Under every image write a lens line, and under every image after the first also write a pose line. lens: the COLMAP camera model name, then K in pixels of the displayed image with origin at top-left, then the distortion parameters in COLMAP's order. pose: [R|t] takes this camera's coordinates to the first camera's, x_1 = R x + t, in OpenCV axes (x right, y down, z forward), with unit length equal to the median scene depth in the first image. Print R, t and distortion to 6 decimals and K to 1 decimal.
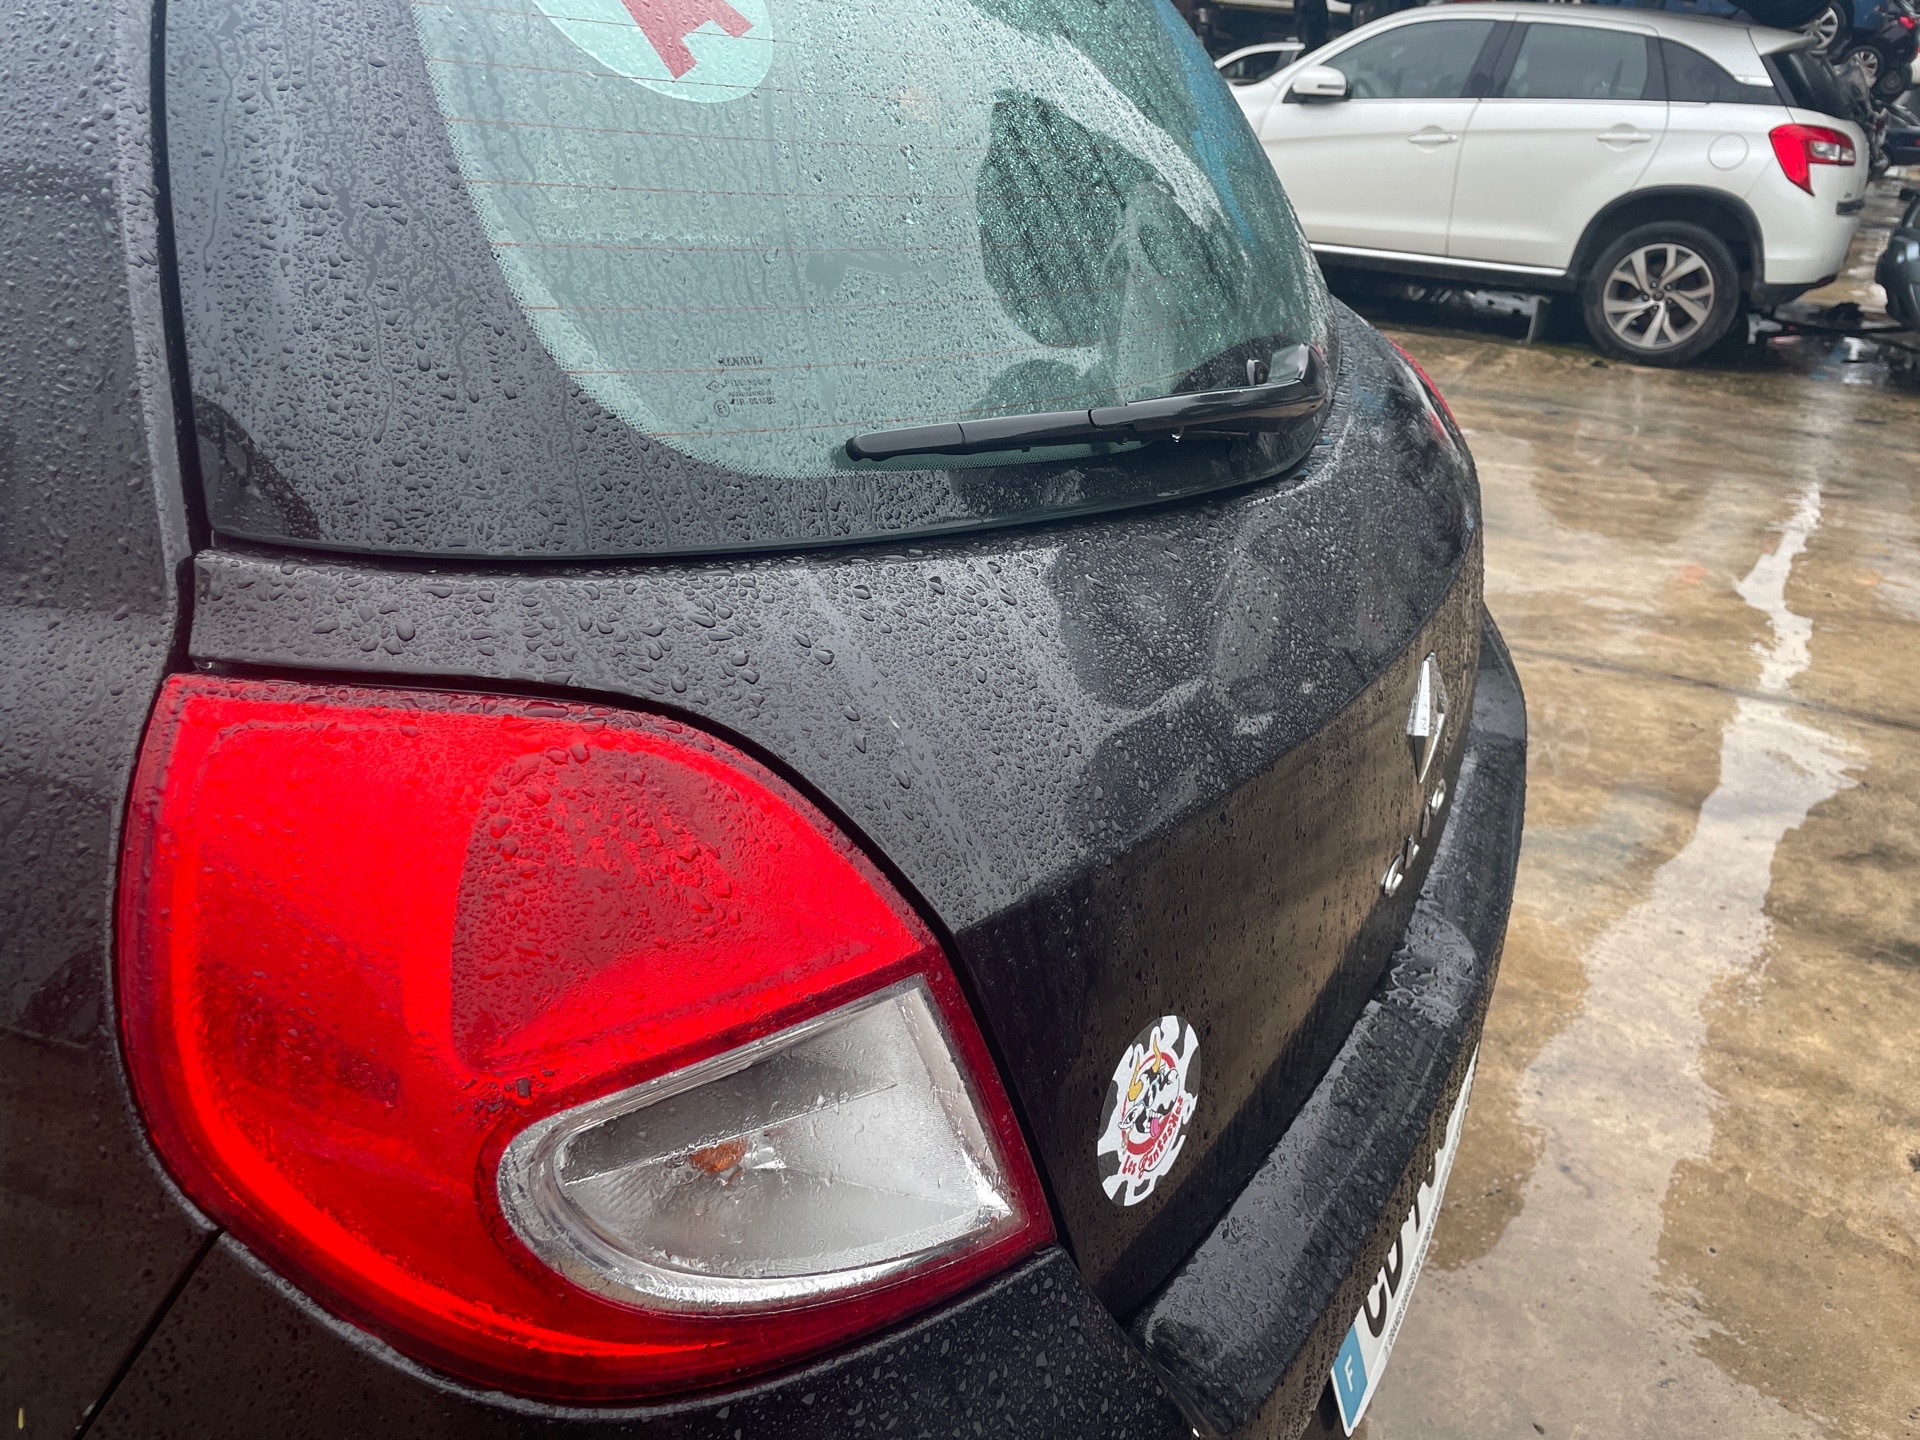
lens RADIAL K [[1457.4, 0, 978.0], [0, 1457.4, 705.2], [0, 0, 1]] dist [0.072483, -0.096061]
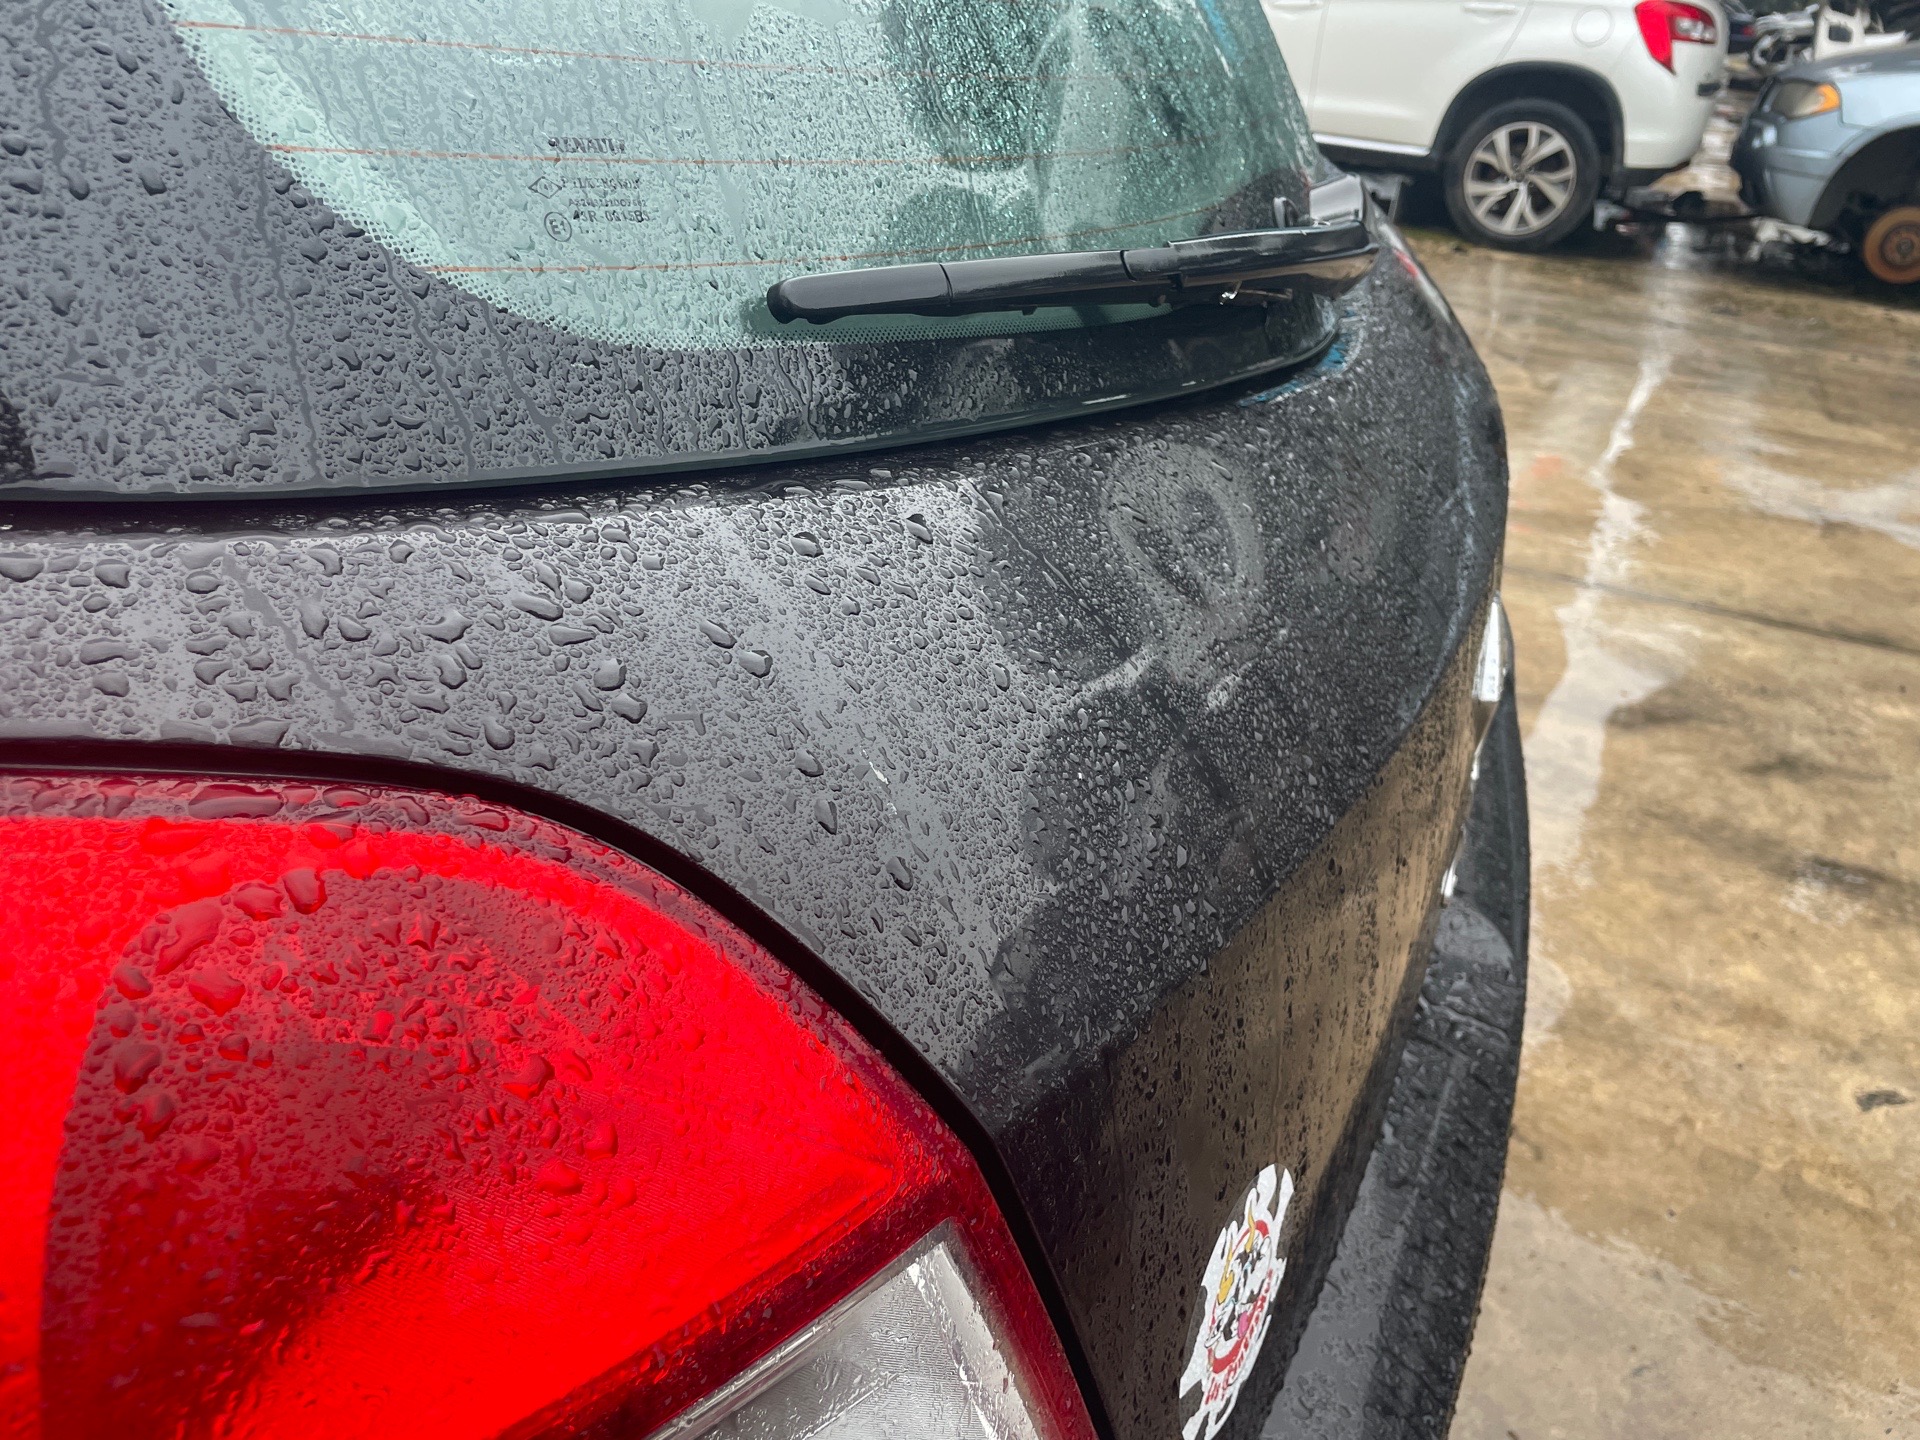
lens RADIAL K [[1457.4, 0, 957.6], [0, 1457.4, 732.1], [0, 0, 1]] dist [0.072483, -0.096061]
pose [[0.995402, -0.020397, 0.093594, -0.076905], [0.011953, 0.995879, 0.089903, -0.054782], [-0.095042, -0.088371, 0.991543, 0.394605]]
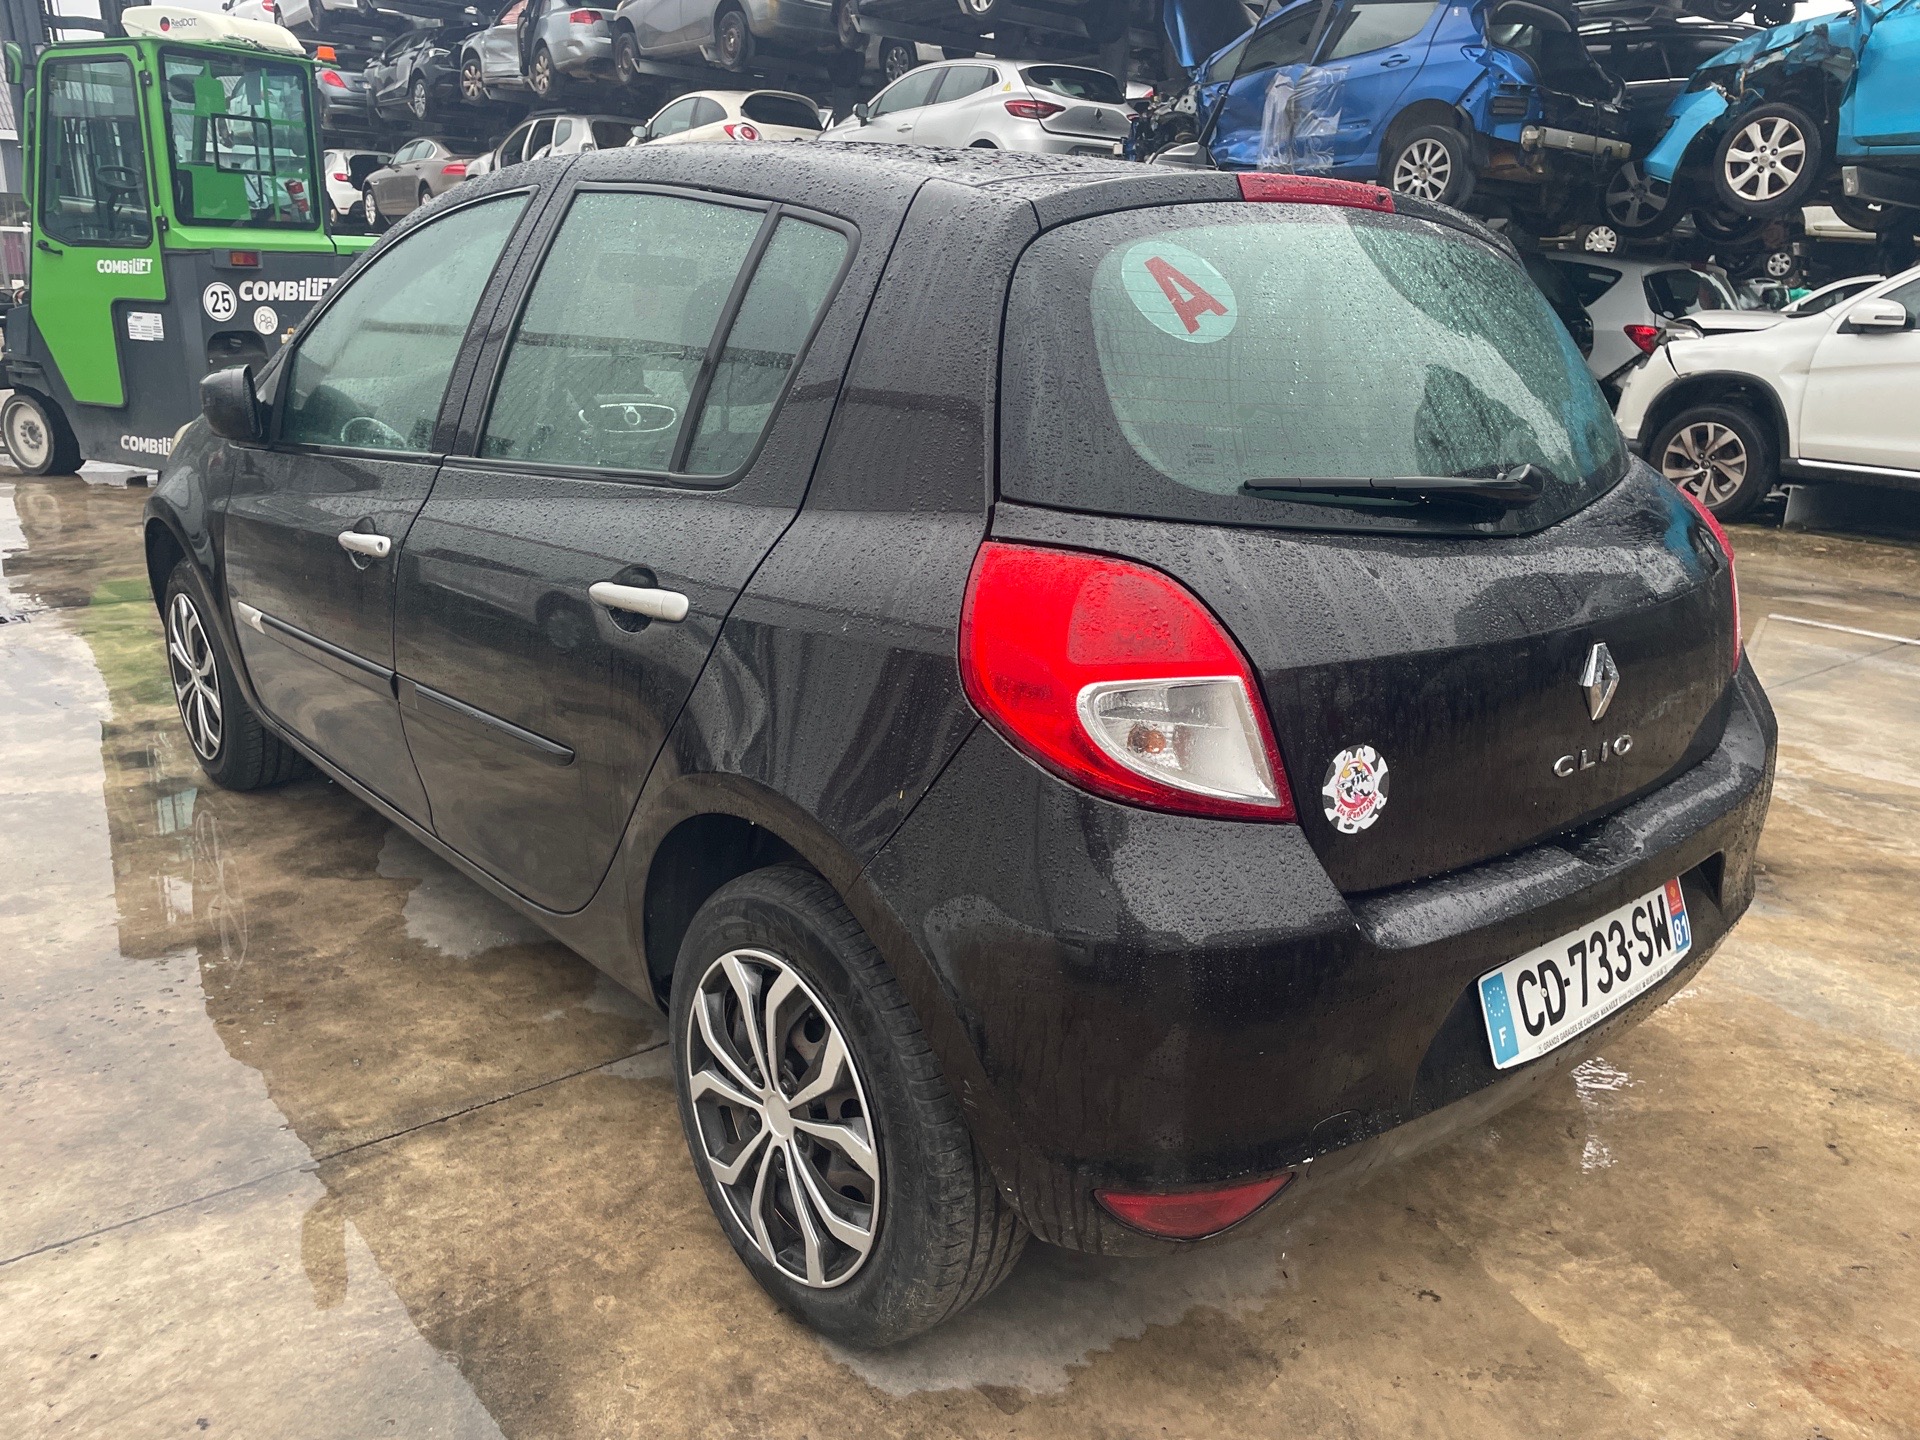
lens RADIAL K [[1457.4, 0, 971.5], [0, 1457.4, 723.9], [0, 0, 1]] dist [0.072483, -0.096061]
pose [[0.931417, 0.077712, -0.355560, 0.381416], [-0.124882, 0.985868, -0.111667, 0.538105], [0.341857, 0.148411, 0.927959, -1.306737]]
